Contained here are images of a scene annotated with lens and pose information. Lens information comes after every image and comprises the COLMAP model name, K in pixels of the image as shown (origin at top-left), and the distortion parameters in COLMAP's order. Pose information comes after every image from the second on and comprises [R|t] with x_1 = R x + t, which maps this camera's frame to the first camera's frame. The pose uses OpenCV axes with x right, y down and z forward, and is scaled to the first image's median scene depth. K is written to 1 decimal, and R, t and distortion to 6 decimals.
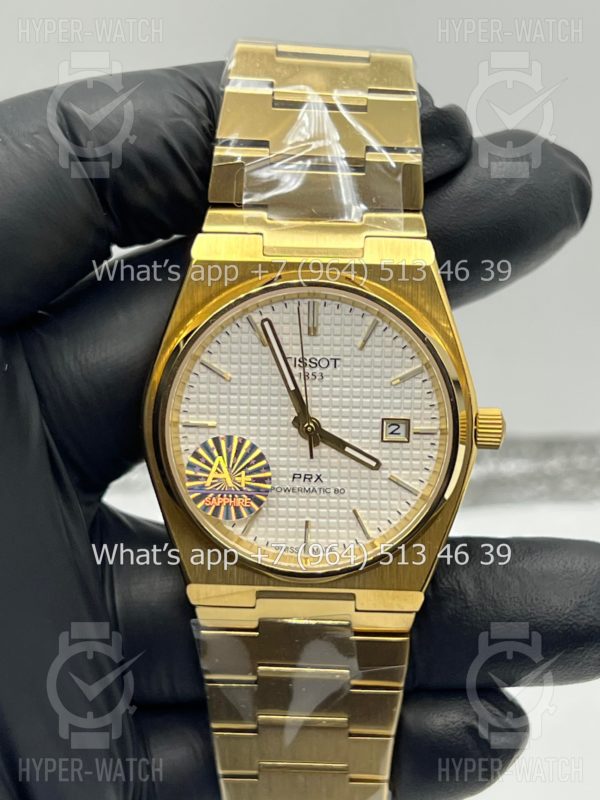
lens RADIAL K [[1987.9, 0, 305.0], [0, 1987.9, 407.2], [0, 0, 1]] dist [0.105236, 0.000000]
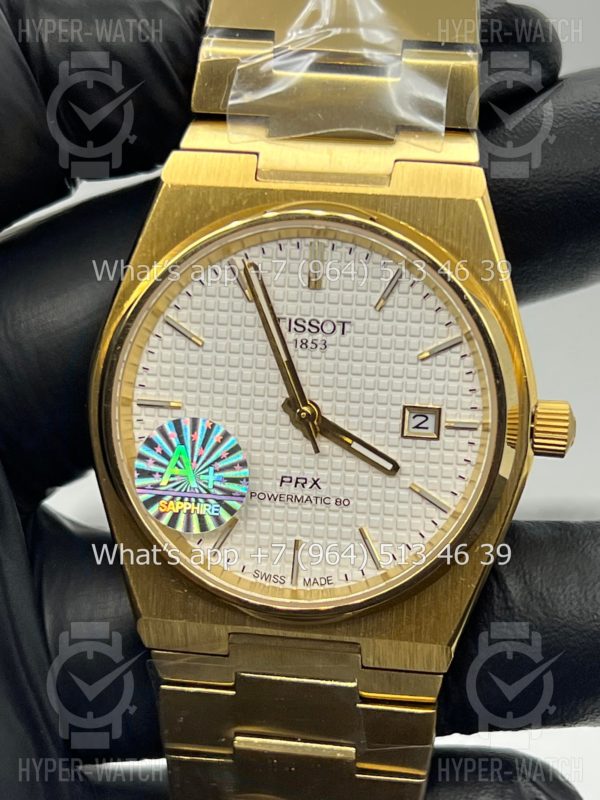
lens RADIAL K [[1987.9, 0, 296.8], [0, 1987.9, 460.3], [0, 0, 1]] dist [0.105236, 0.000000]
pose [[0.993707, 0.045367, -0.102411, 0.075668], [-0.048497, 0.998423, -0.028281, 0.048641], [0.100966, 0.033070, 0.994340, 0.264211]]
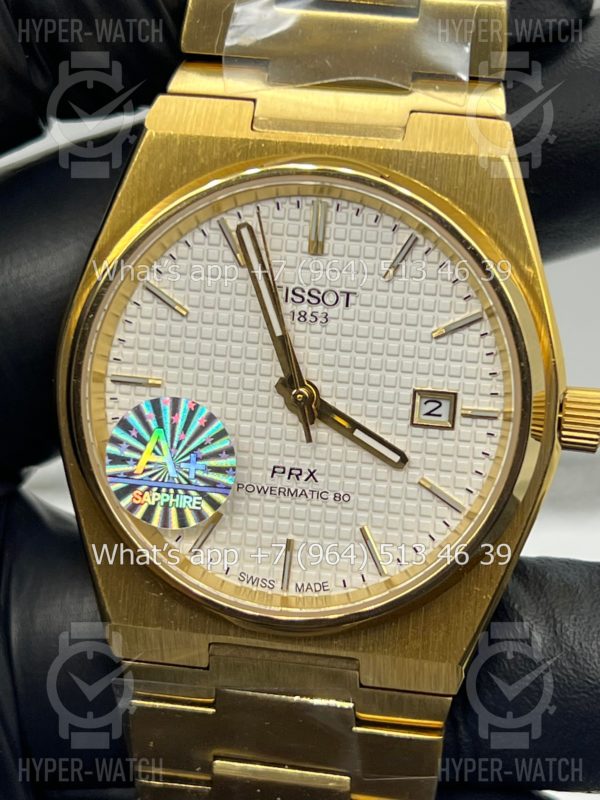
lens RADIAL K [[1987.9, 0, 296.0], [0, 1987.9, 403.5], [0, 0, 1]] dist [0.105236, 0.000000]
pose [[0.992203, 0.067042, -0.105061, 0.068772], [-0.072283, 0.996281, -0.046903, 0.043346], [0.101525, 0.054132, 0.993359, 0.354305]]
